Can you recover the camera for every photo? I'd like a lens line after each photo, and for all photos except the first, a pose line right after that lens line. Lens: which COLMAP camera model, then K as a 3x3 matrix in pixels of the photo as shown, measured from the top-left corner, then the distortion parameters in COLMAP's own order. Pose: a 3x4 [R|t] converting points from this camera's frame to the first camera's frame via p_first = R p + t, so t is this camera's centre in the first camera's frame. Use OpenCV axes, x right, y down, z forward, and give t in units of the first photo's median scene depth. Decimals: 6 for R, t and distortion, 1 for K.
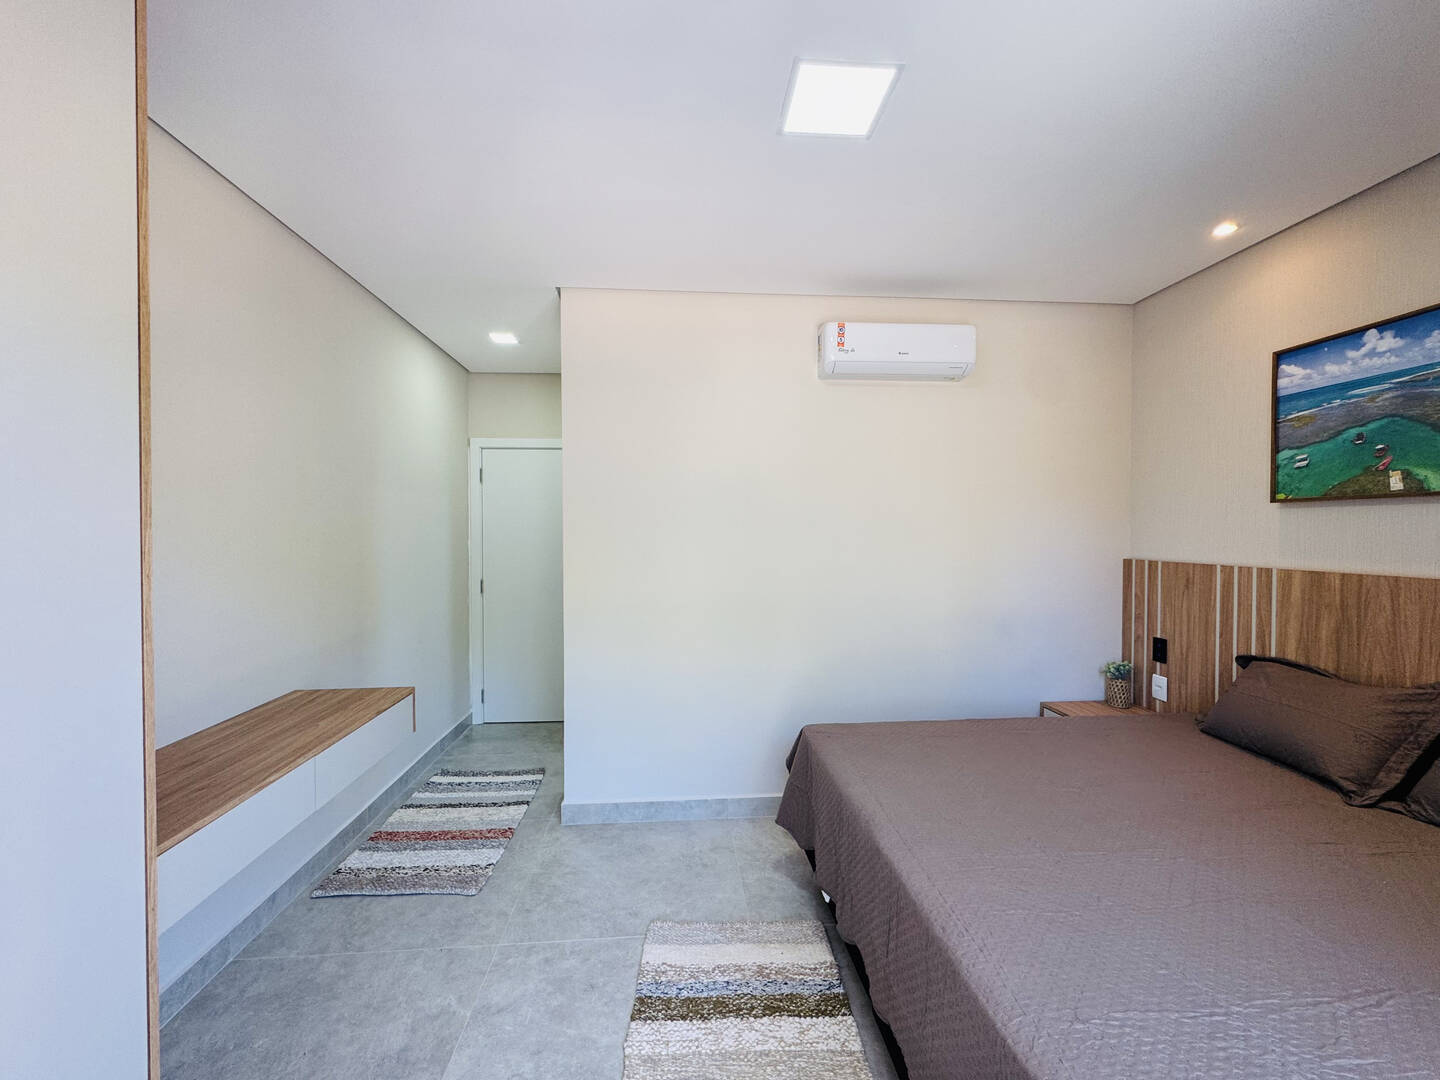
lens RADIAL K [[577.3, 0, 711.4], [0, 577.3, 534.4], [0, 0, 1]] dist [-0.002783, 0.000740]
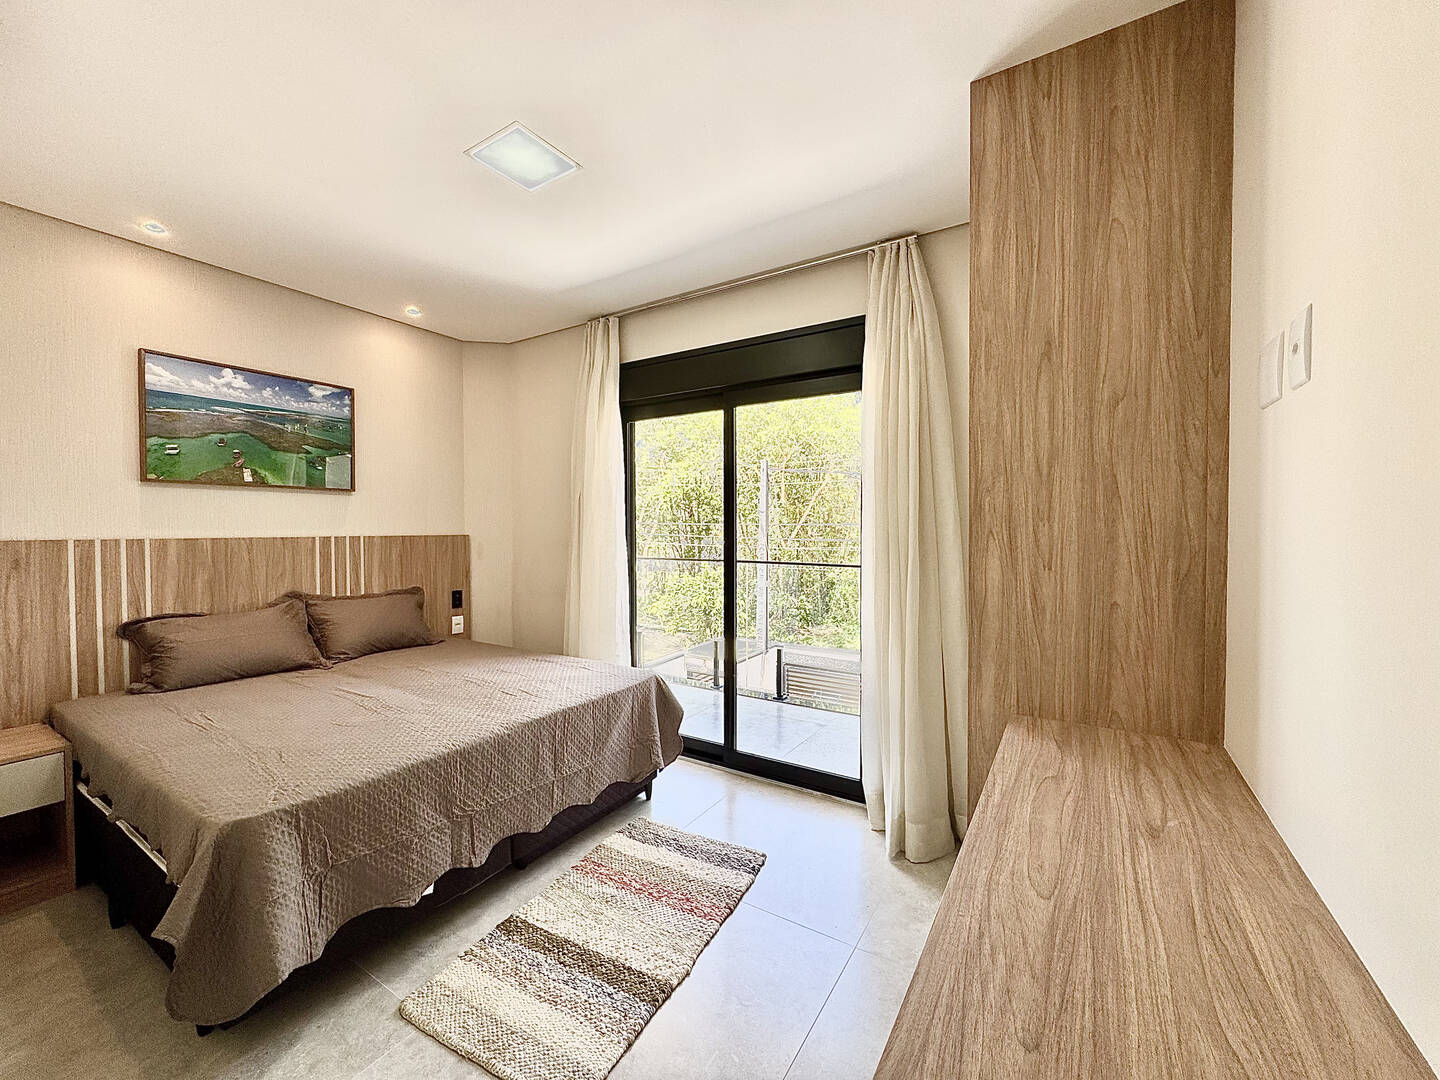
lens RADIAL K [[577.3, 0, 723.1], [0, 577.3, 545.2], [0, 0, 1]] dist [-0.002783, 0.000740]
pose [[-0.807406, -0.016564, 0.589763, -0.638530], [0.007250, 0.999252, 0.037991, 0.037277], [-0.589951, 0.034950, -0.806682, 1.283672]]
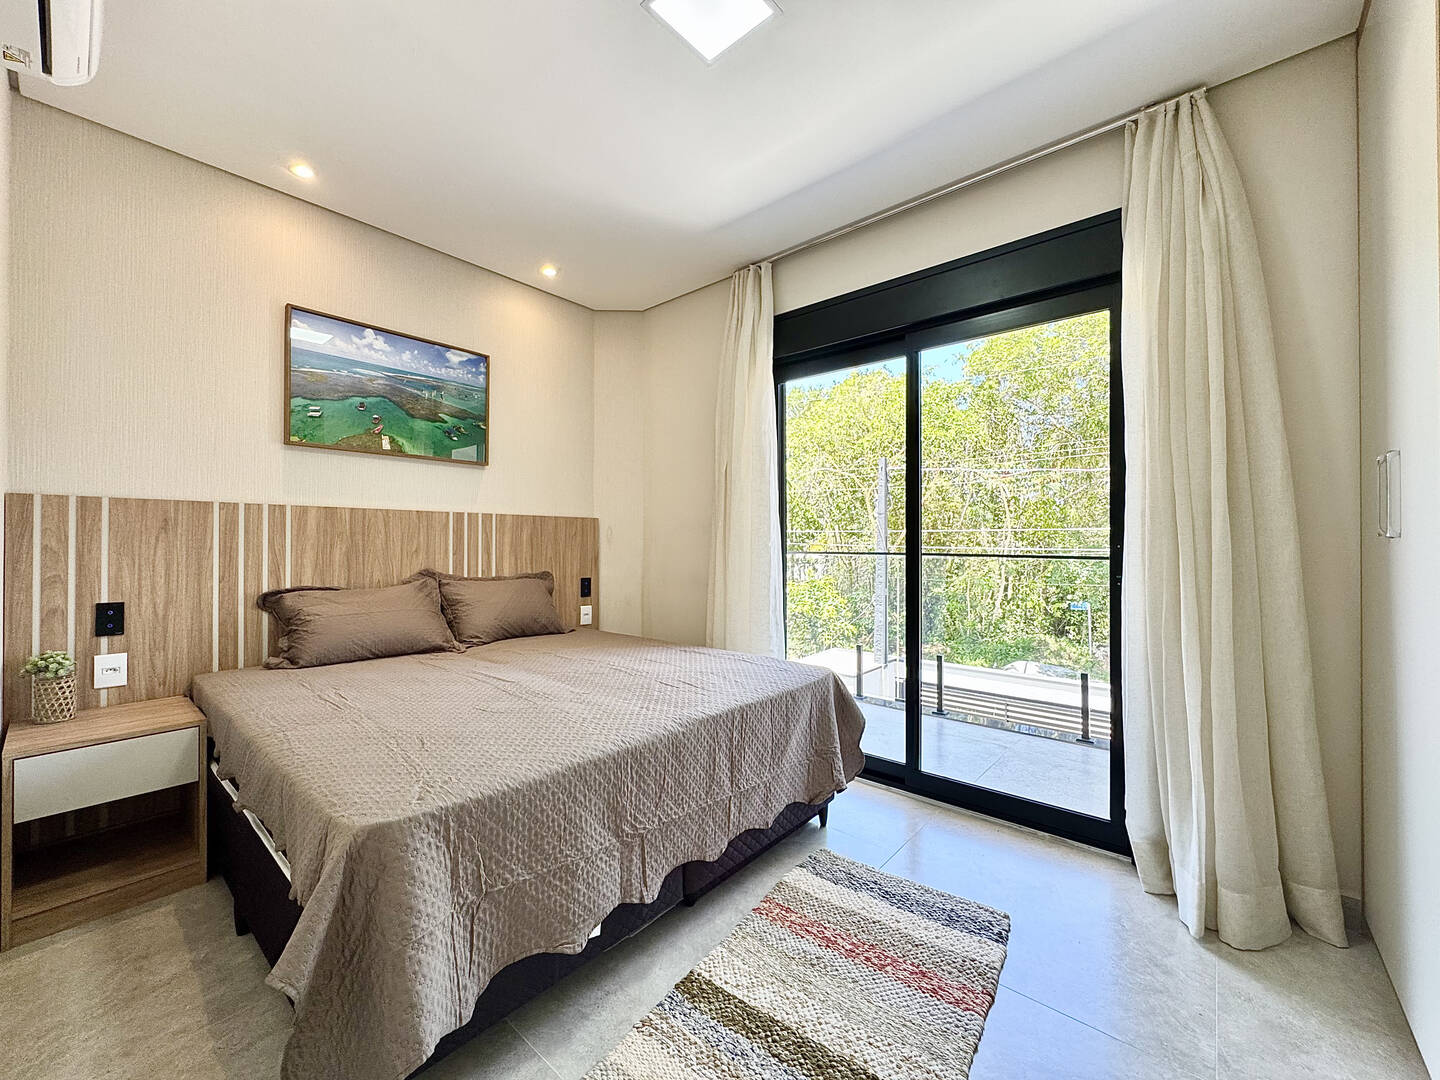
lens RADIAL K [[577.3, 0, 722.8], [0, 577.3, 546.0], [0, 0, 1]] dist [-0.002783, 0.000740]
pose [[-0.711139, -0.003414, 0.703043, -0.362950], [0.005139, 0.999936, 0.010054, 0.131943], [-0.703033, 0.010763, -0.711076, 1.229297]]
